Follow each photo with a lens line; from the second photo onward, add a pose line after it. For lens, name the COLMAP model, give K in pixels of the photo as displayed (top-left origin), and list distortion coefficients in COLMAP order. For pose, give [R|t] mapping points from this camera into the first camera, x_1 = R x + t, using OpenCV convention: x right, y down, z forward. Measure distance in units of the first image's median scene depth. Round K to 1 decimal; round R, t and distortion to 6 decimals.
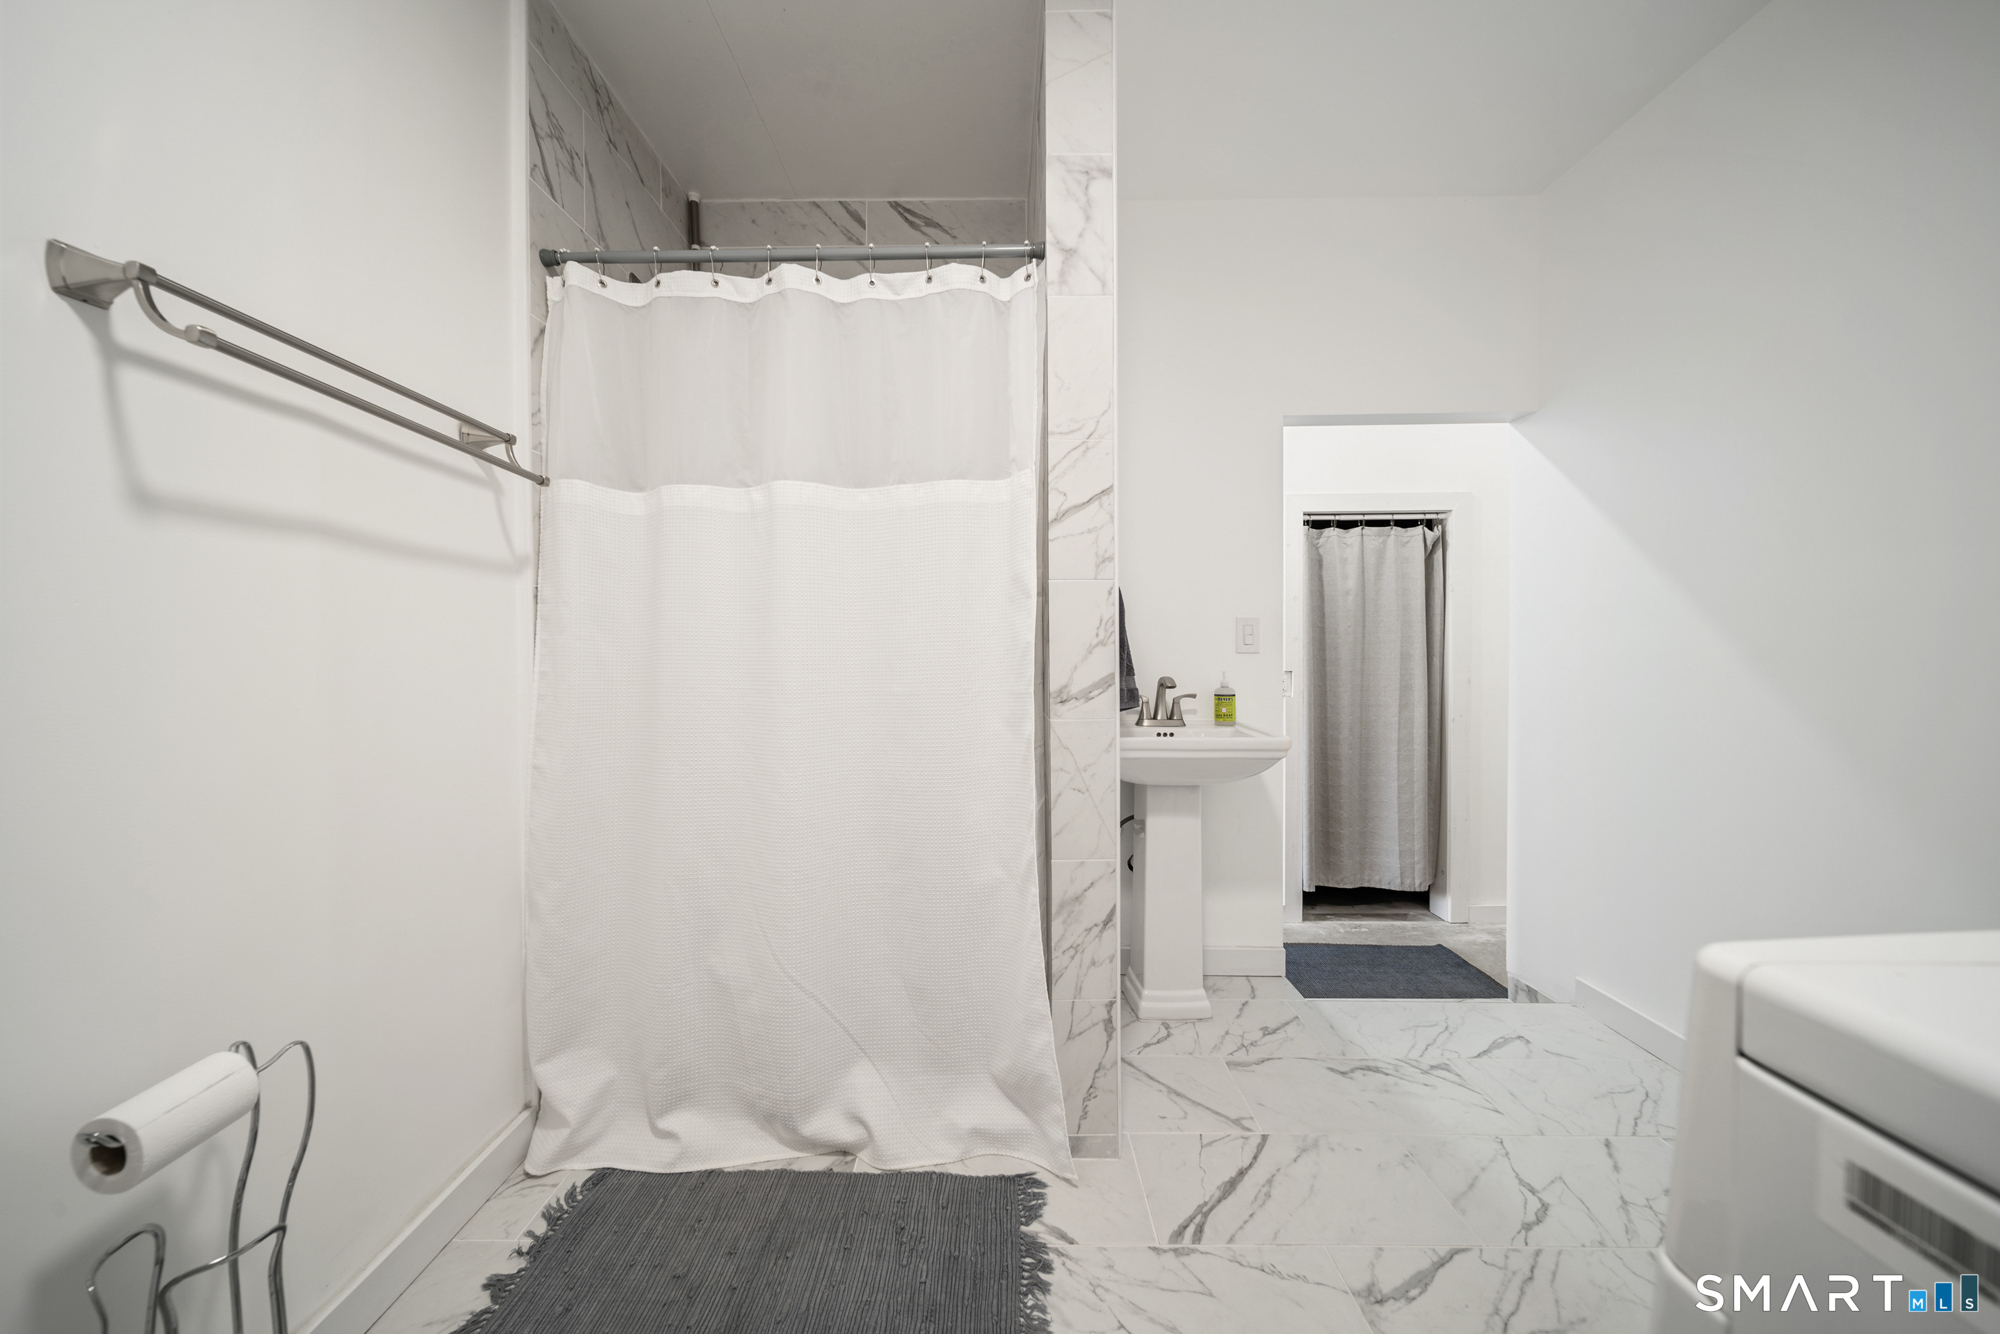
lens RADIAL K [[699.0, 0, 941.6], [0, 699.0, 649.9], [0, 0, 1]] dist [-0.000123, -0.000623]
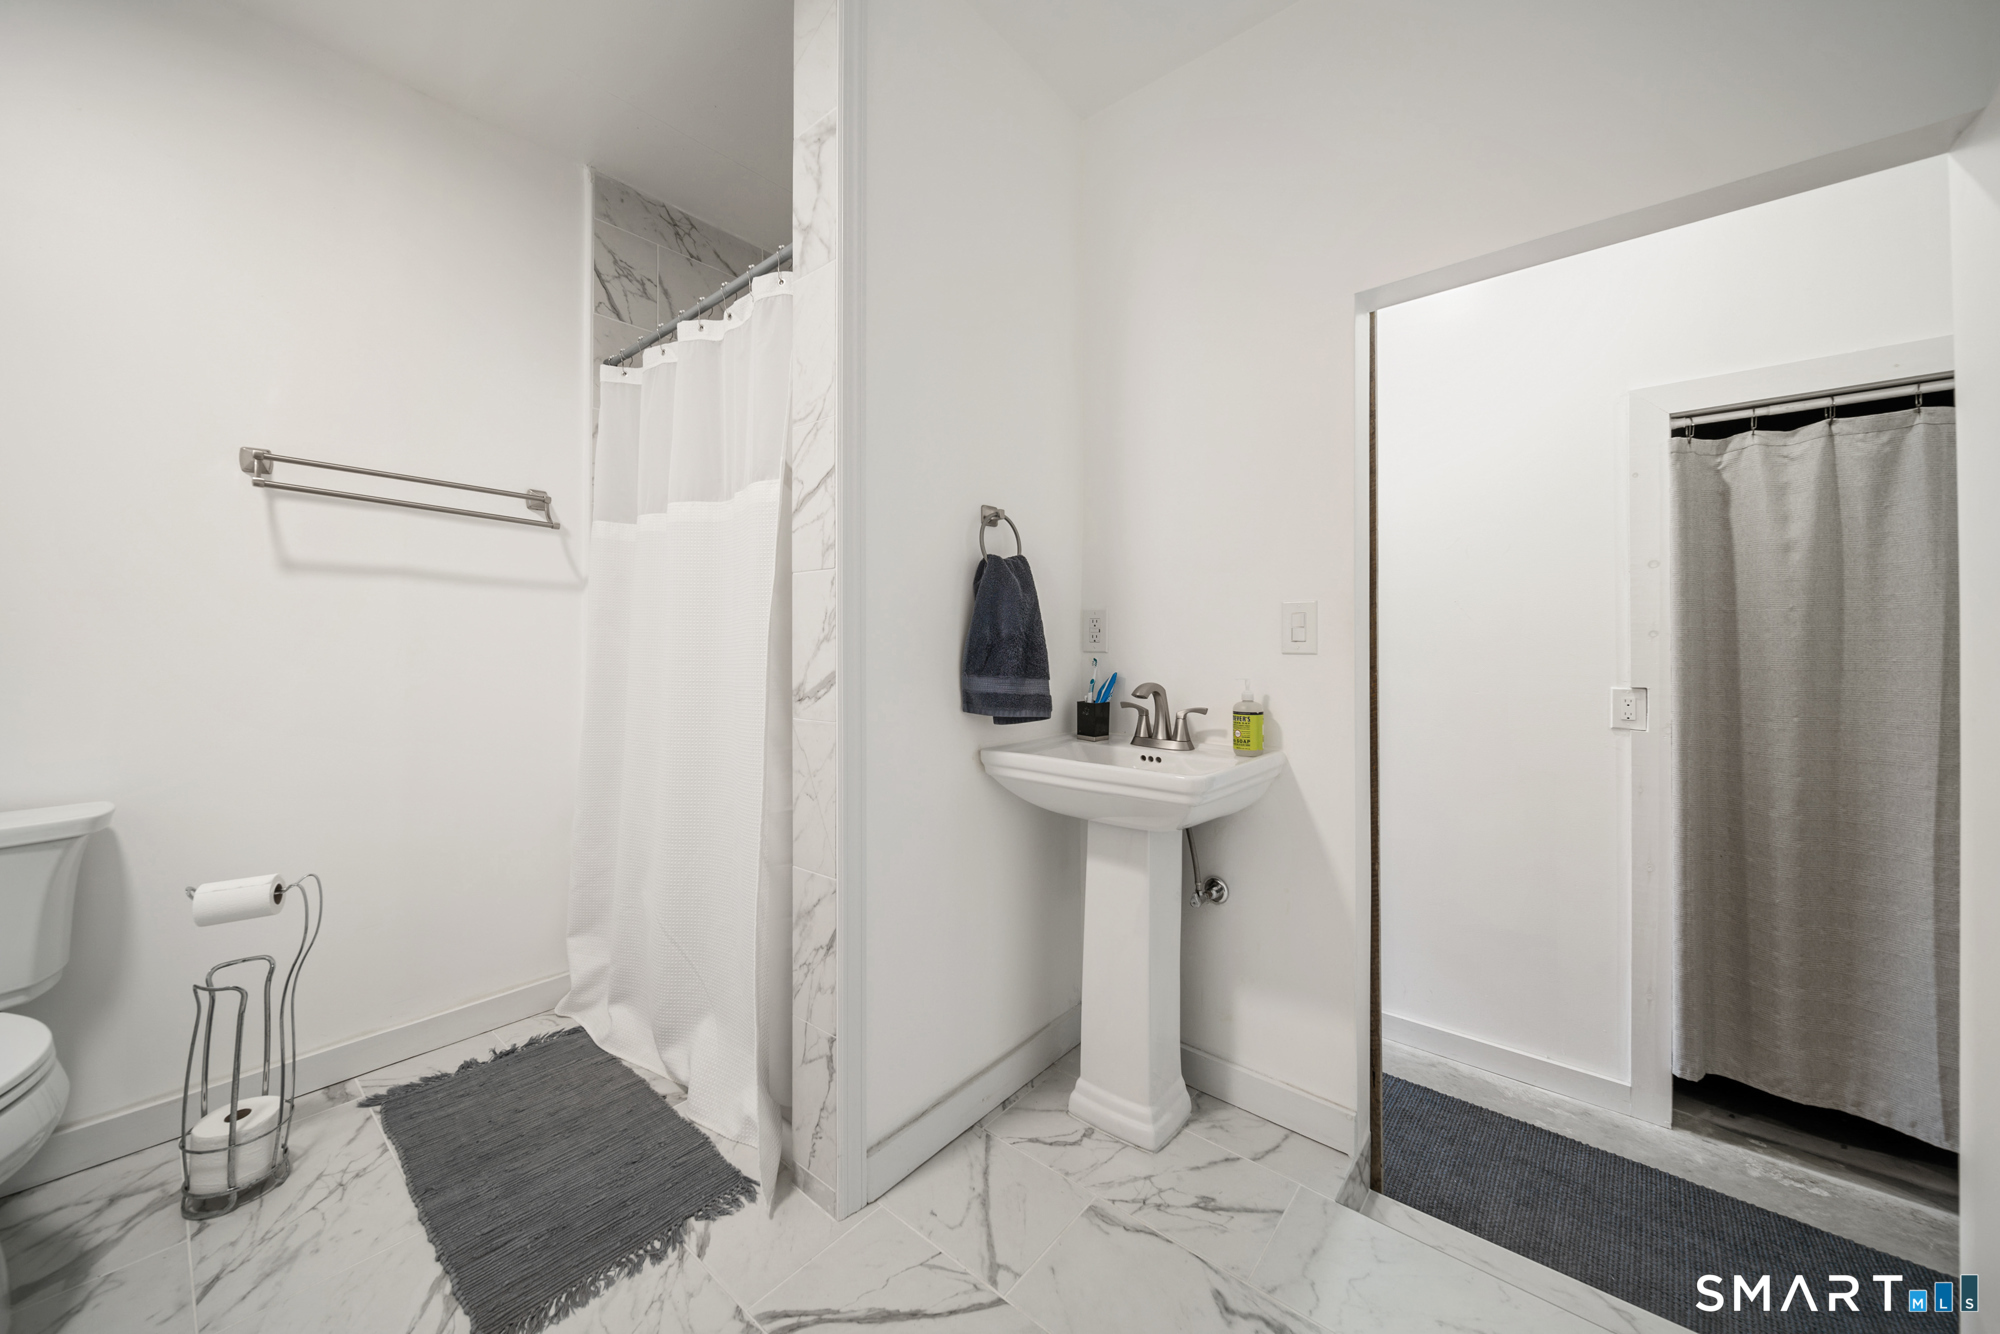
lens RADIAL K [[699.0, 0, 961.6], [0, 699.0, 632.4], [0, 0, 1]] dist [-0.000123, -0.000623]
pose [[0.774563, -0.005807, -0.632470, 0.940701], [-0.007886, 0.999791, -0.018837, -0.001557], [0.632447, 0.019578, 0.774356, 0.399996]]
